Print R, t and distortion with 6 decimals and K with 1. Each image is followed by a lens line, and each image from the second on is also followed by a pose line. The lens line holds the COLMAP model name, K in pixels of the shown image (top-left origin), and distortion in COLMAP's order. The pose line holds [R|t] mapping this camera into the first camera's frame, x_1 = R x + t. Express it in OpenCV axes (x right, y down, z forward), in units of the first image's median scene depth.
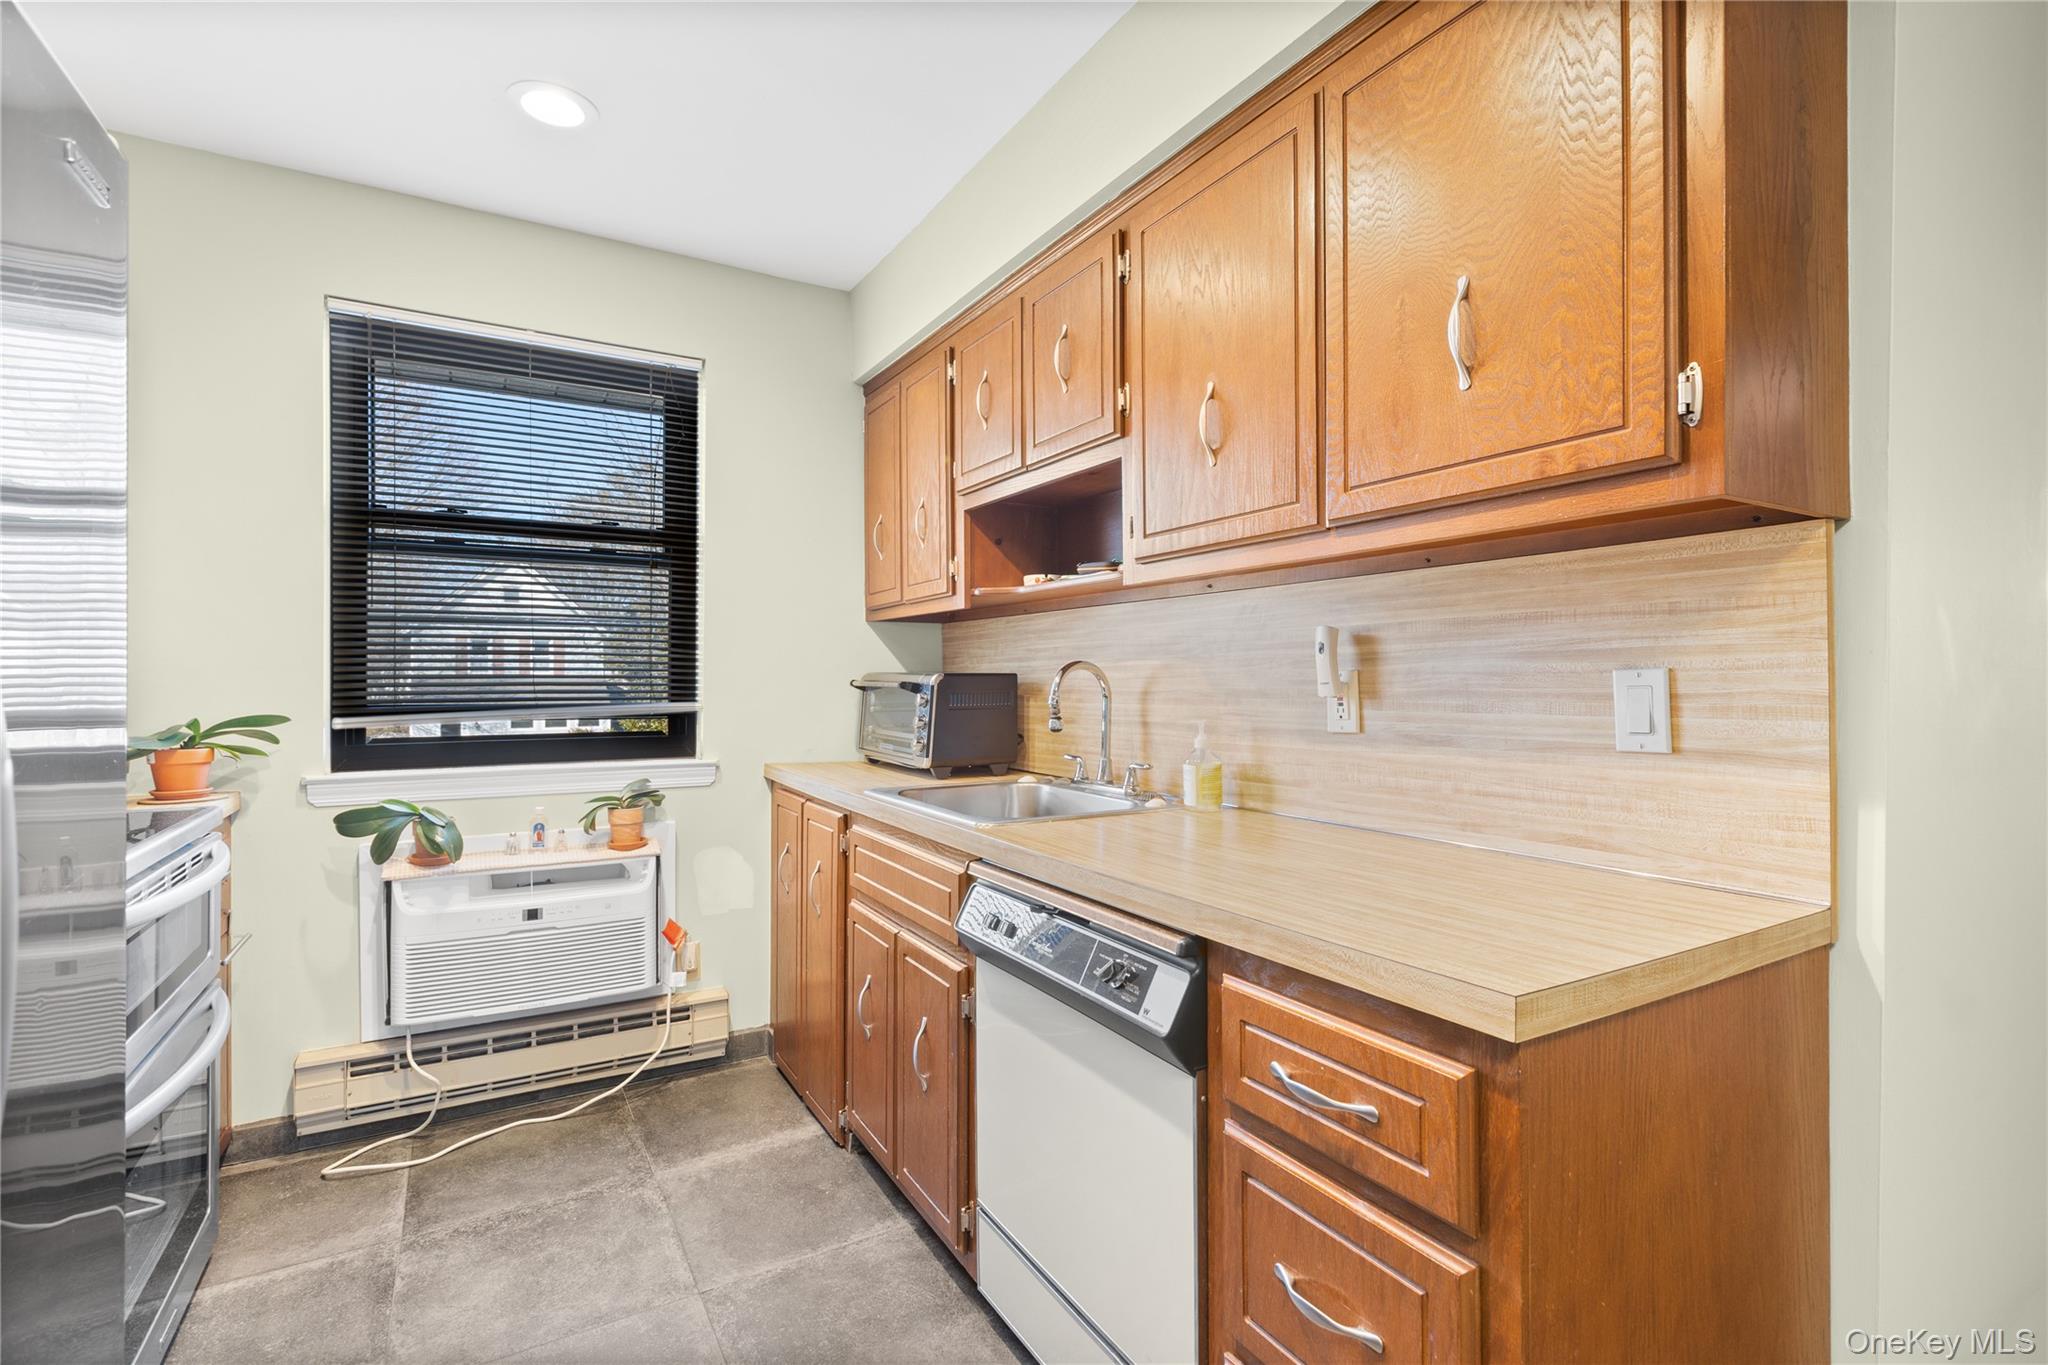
lens RADIAL K [[936.2, 0, 1028.1], [0, 936.2, 679.2], [0, 0, 1]] dist [0.002263, -0.000753]
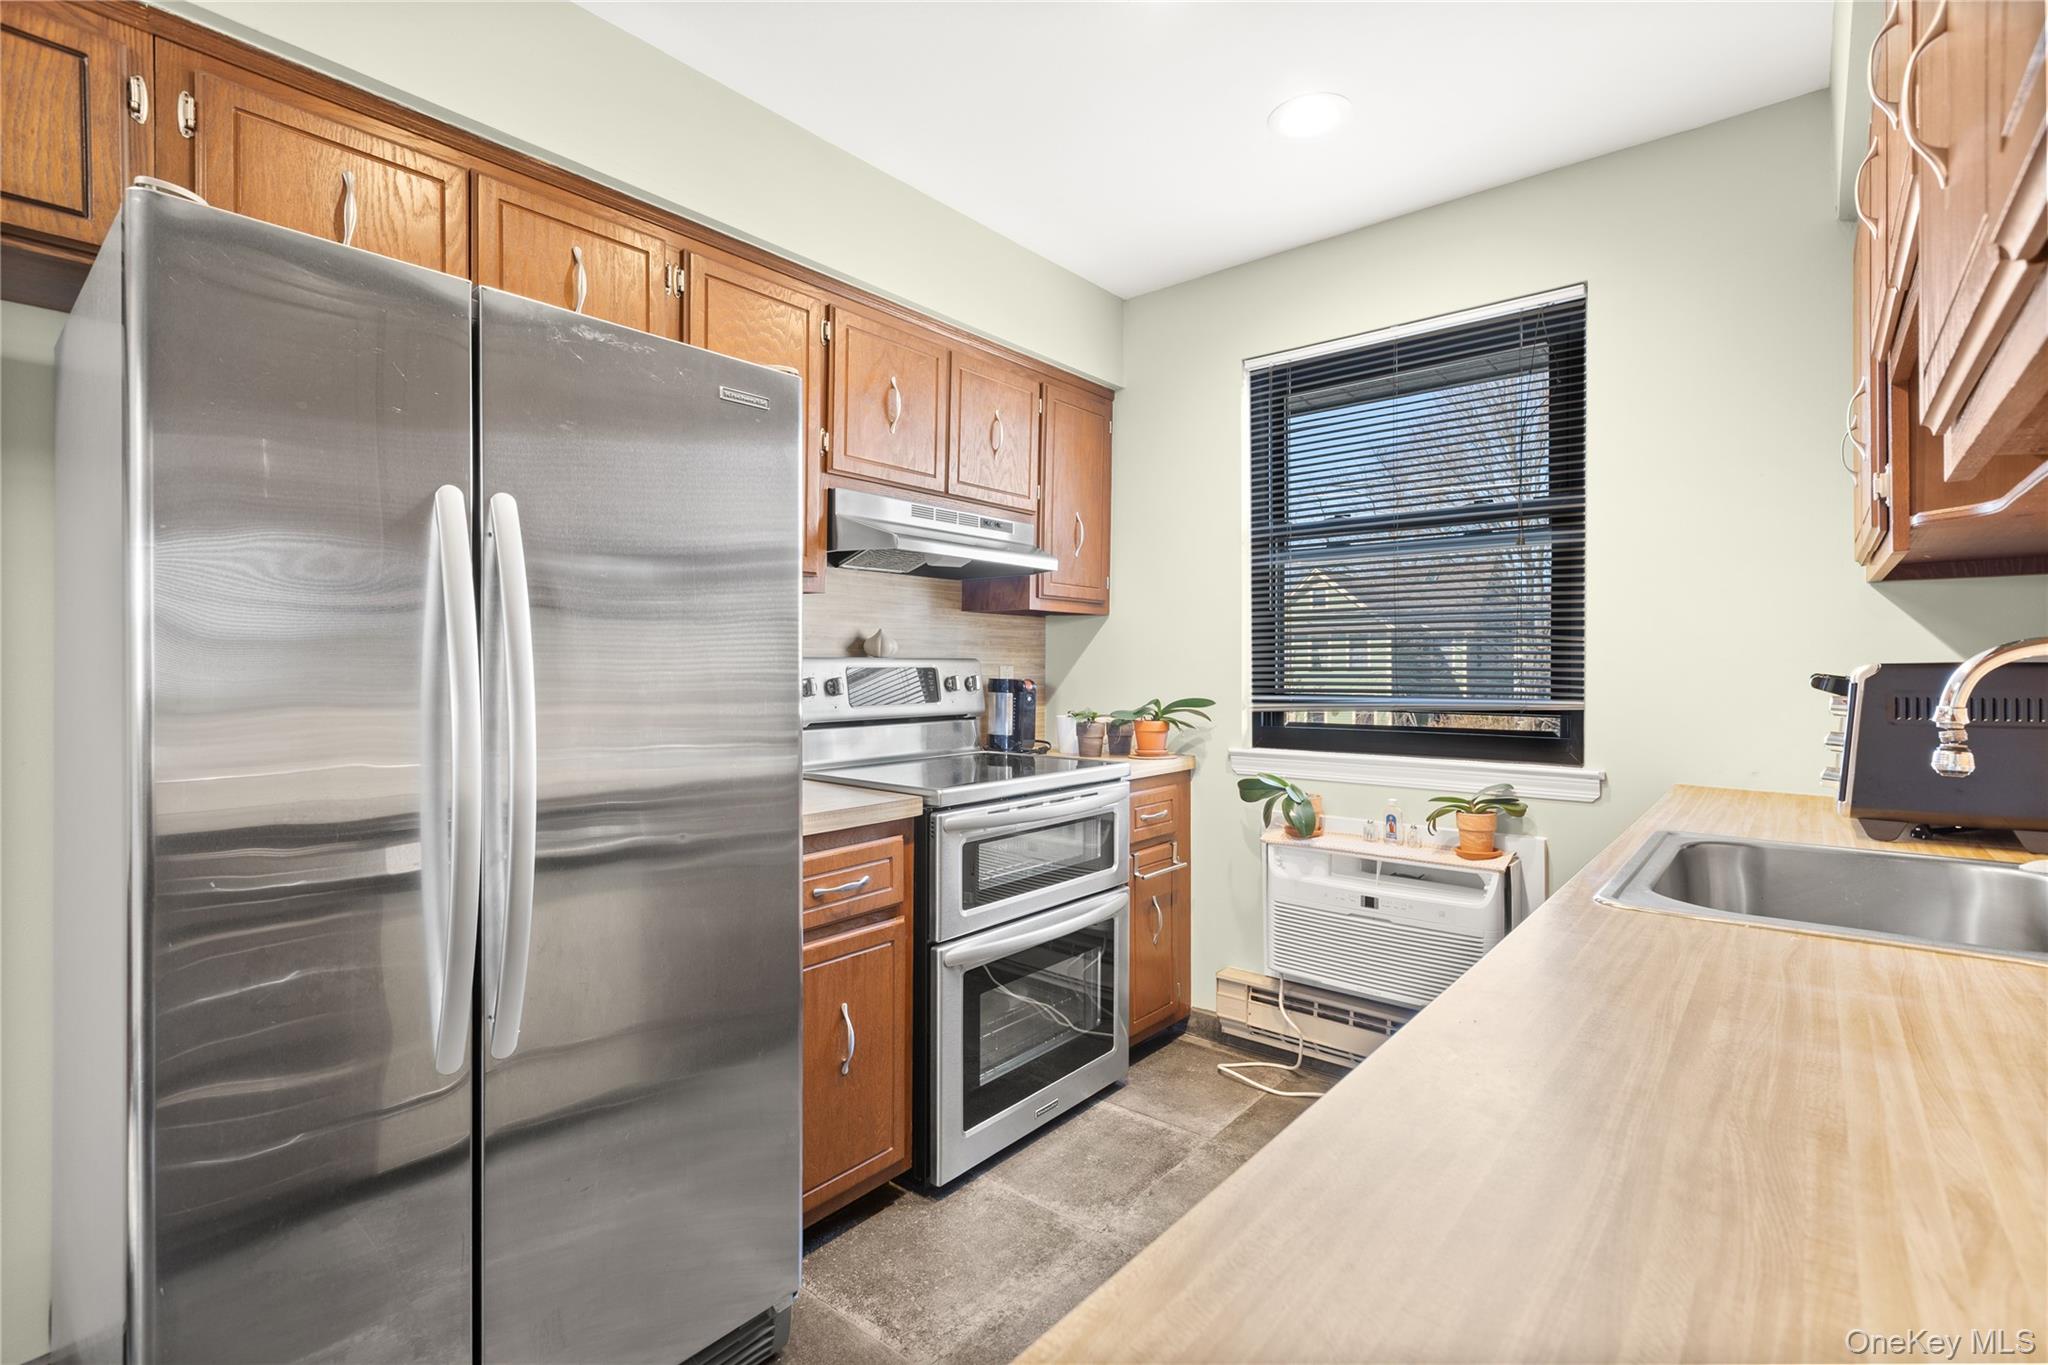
lens RADIAL K [[936.2, 0, 1027.8], [0, 936.2, 674.5], [0, 0, 1]] dist [0.002263, -0.000753]
pose [[0.338017, 0.003190, -0.941135, 0.306462], [-0.004756, 0.999987, 0.001681, 0.003679], [0.941128, 0.003908, 0.338027, 0.308771]]
